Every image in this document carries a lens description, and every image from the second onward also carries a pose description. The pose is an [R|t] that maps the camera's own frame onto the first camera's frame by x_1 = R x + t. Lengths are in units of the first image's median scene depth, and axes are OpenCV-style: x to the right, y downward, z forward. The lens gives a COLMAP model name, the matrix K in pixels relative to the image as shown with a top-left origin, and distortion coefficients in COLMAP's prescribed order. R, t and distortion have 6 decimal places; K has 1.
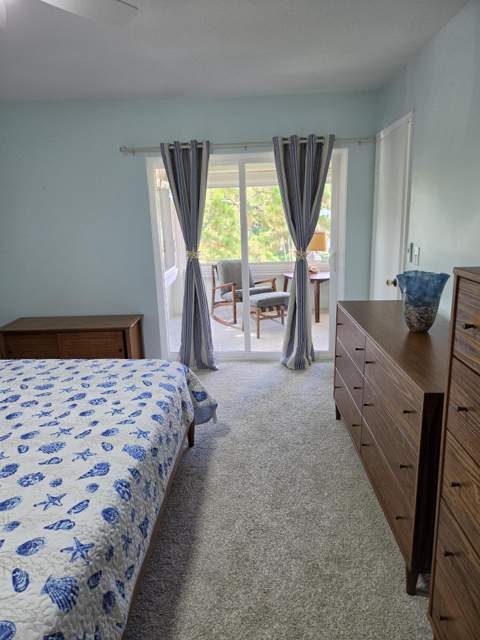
lens RADIAL K [[431.7, 0, 236.8], [0, 431.7, 317.2], [0, 0, 1]] dist [0.050964, -0.041125]
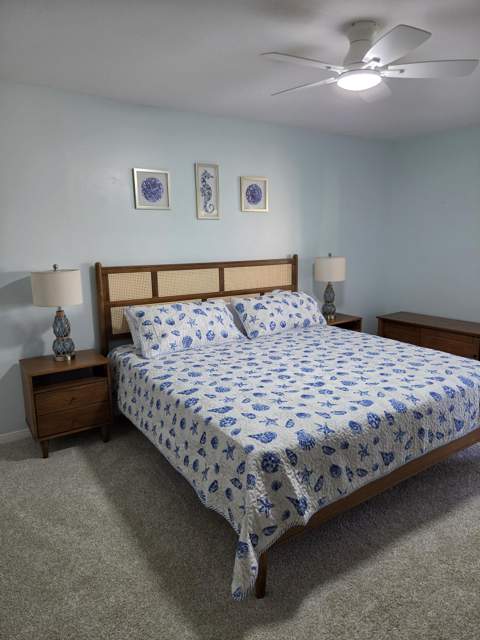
lens RADIAL K [[431.7, 0, 242.2], [0, 431.7, 319.7], [0, 0, 1]] dist [0.050964, -0.041125]
pose [[0.598869, 0.179637, -0.780440, 0.465642], [-0.194607, 0.977951, 0.075767, 0.048211], [0.776842, 0.106505, 0.620623, -0.211008]]
